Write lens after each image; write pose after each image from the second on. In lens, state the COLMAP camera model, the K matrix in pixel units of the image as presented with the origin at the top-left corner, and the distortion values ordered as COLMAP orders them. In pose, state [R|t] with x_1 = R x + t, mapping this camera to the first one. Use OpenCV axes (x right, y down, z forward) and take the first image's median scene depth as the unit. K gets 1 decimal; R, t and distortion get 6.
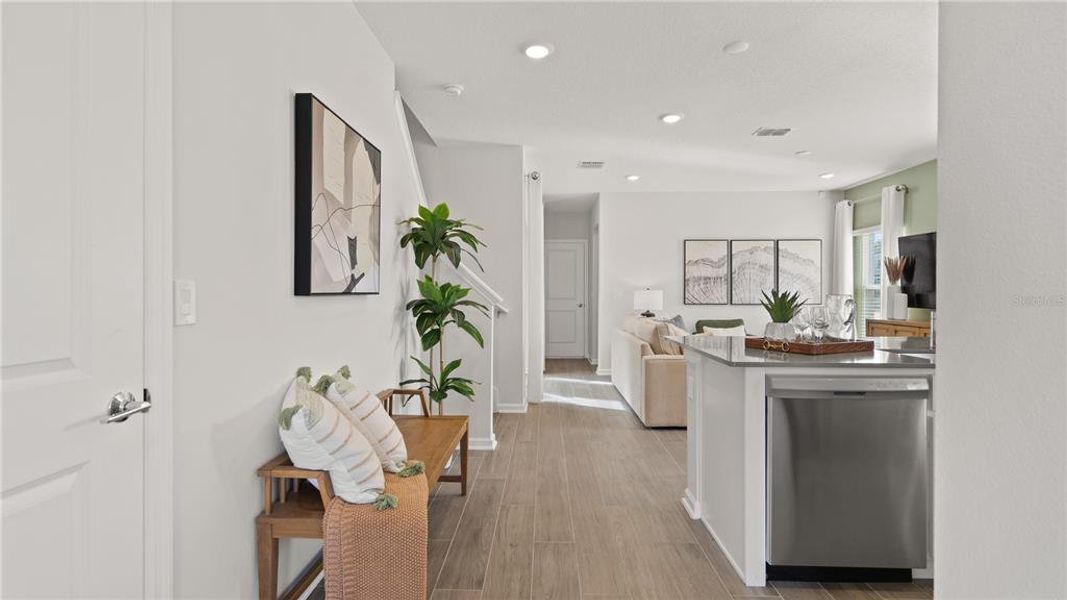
lens RADIAL K [[474.3, 0, 528.8], [0, 474.3, 306.5], [0, 0, 1]] dist [-0.016870, 0.000679]
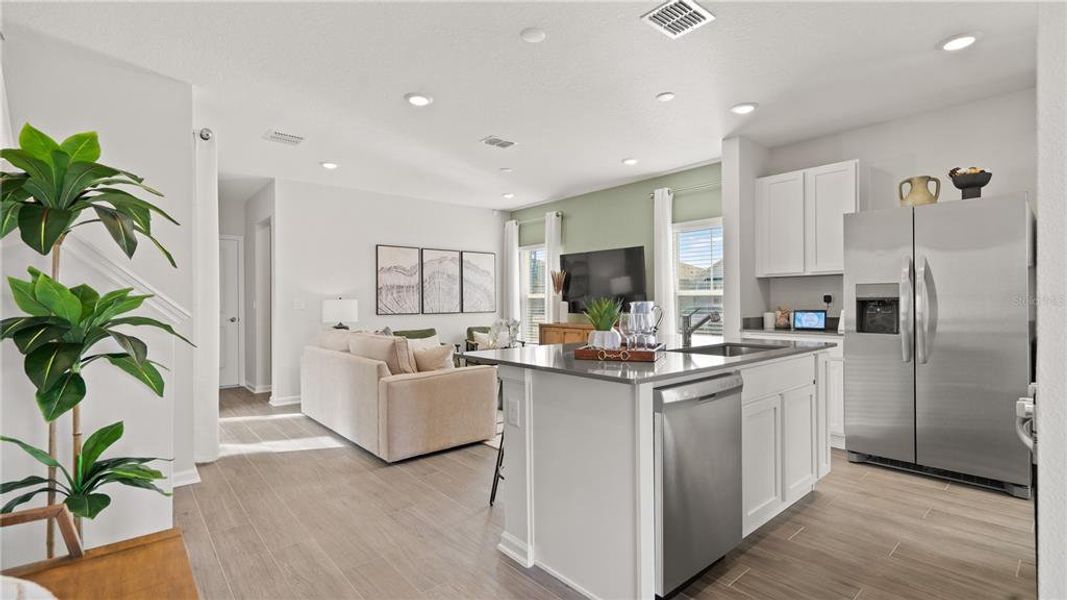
lens RADIAL K [[474.3, 0, 528.8], [0, 474.3, 306.5], [0, 0, 1]] dist [-0.016870, 0.000679]
pose [[0.736723, -0.011985, 0.676088, -0.094197], [0.026463, 0.999588, -0.011117, -0.003467], [-0.675676, 0.026081, 0.736737, 0.159061]]
